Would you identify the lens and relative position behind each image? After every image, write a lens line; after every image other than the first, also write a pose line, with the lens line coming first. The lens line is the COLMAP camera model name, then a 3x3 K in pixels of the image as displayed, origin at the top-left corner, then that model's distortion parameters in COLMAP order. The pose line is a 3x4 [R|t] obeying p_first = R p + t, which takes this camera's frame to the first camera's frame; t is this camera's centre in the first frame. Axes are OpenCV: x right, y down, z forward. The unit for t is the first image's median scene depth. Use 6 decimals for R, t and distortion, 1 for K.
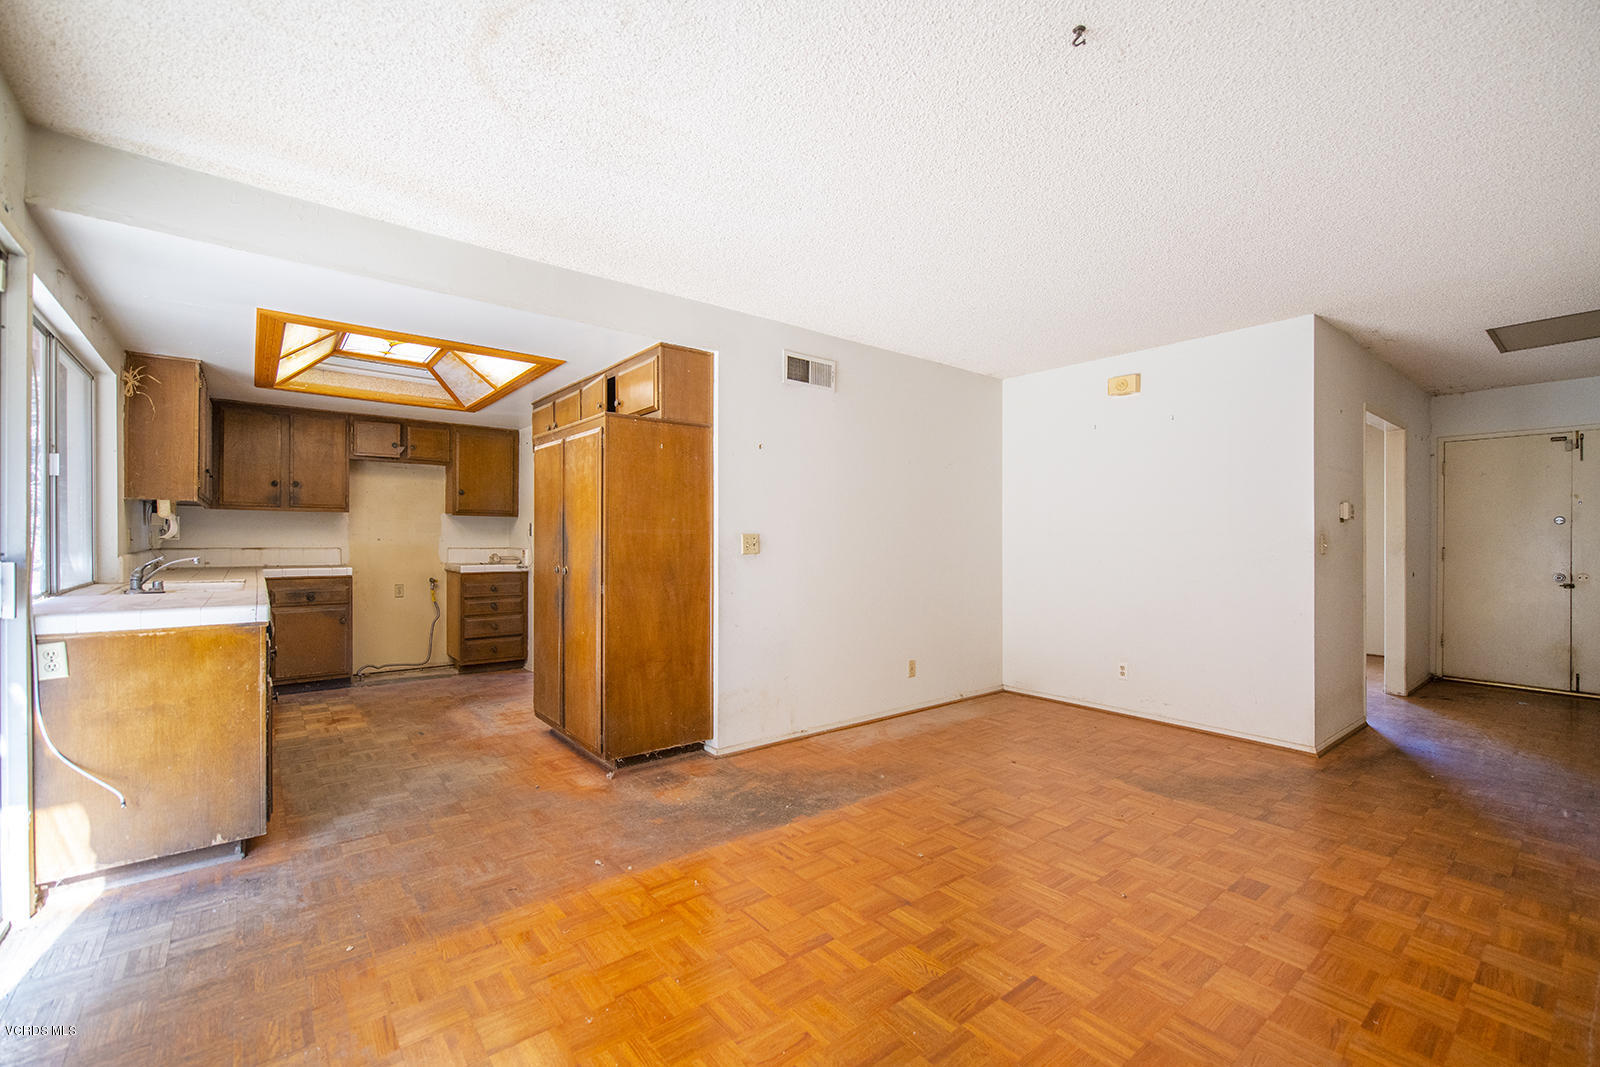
lens RADIAL K [[680.4, 0, 802.4], [0, 680.4, 539.2], [0, 0, 1]] dist [-0.029532, -0.000132]
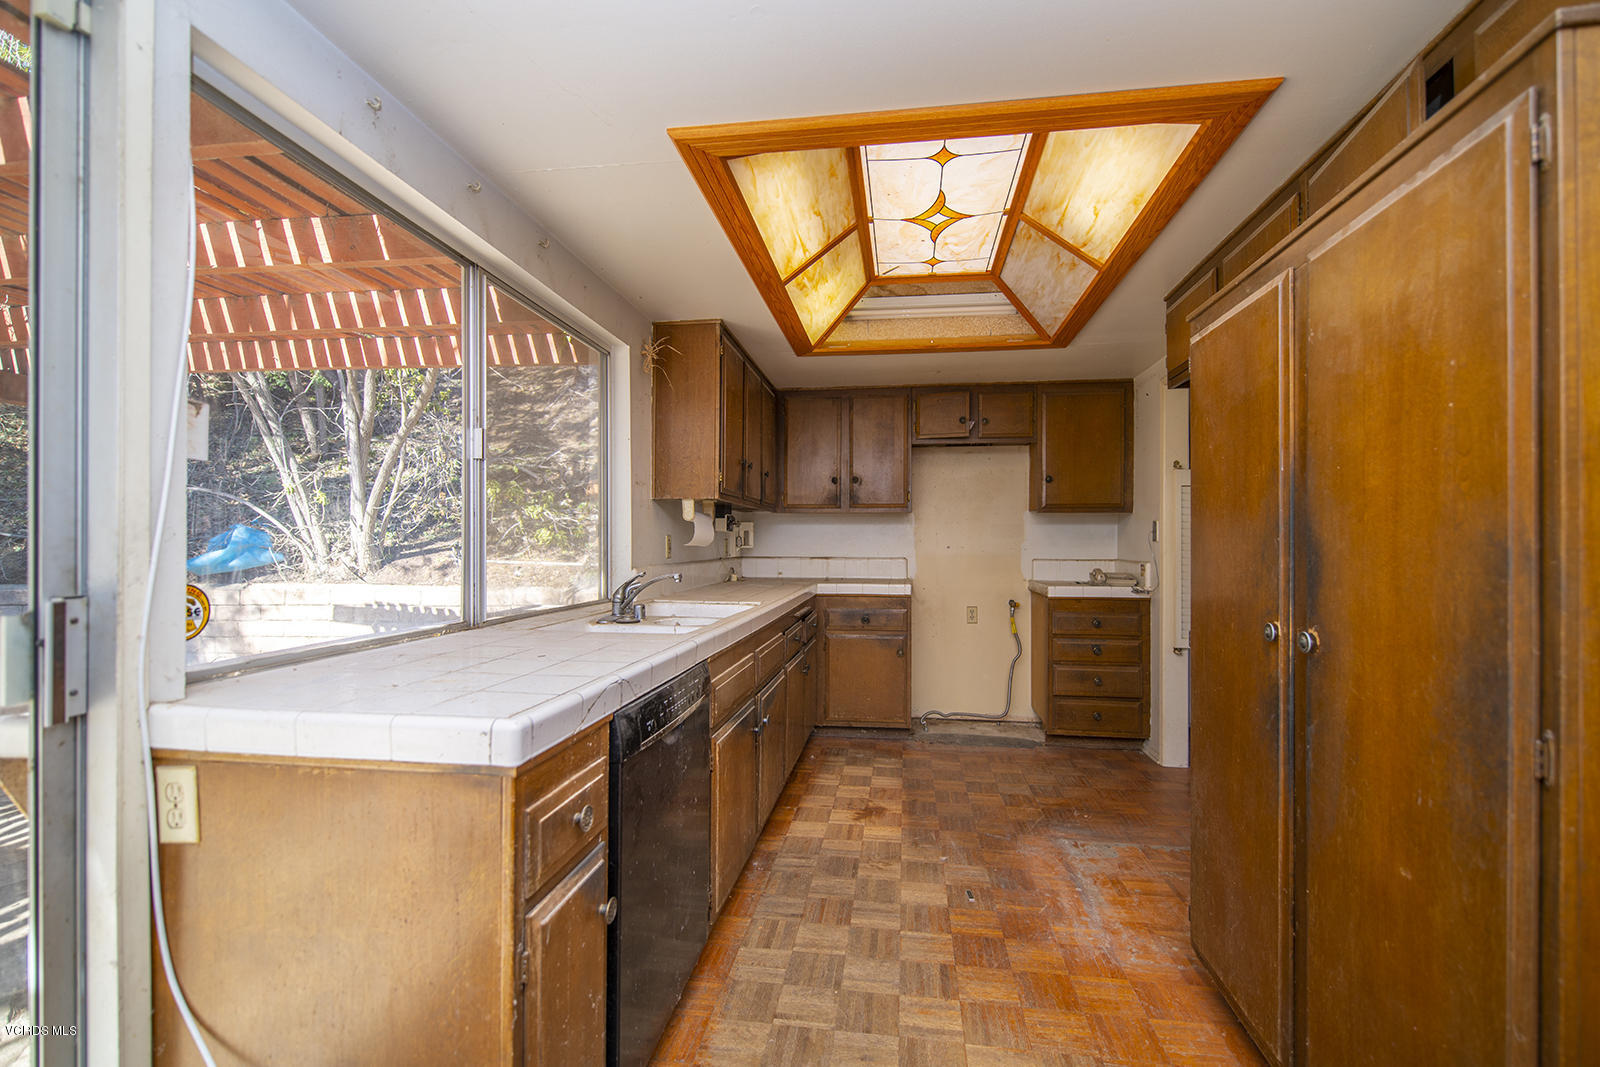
lens RADIAL K [[680.4, 0, 802.4], [0, 680.4, 539.2], [0, 0, 1]] dist [-0.029532, -0.000132]
pose [[0.675900, -0.006177, -0.736967, -0.178043], [-0.000369, 0.999962, -0.008720, -0.001961], [0.736993, 0.006166, 0.675872, 0.373811]]
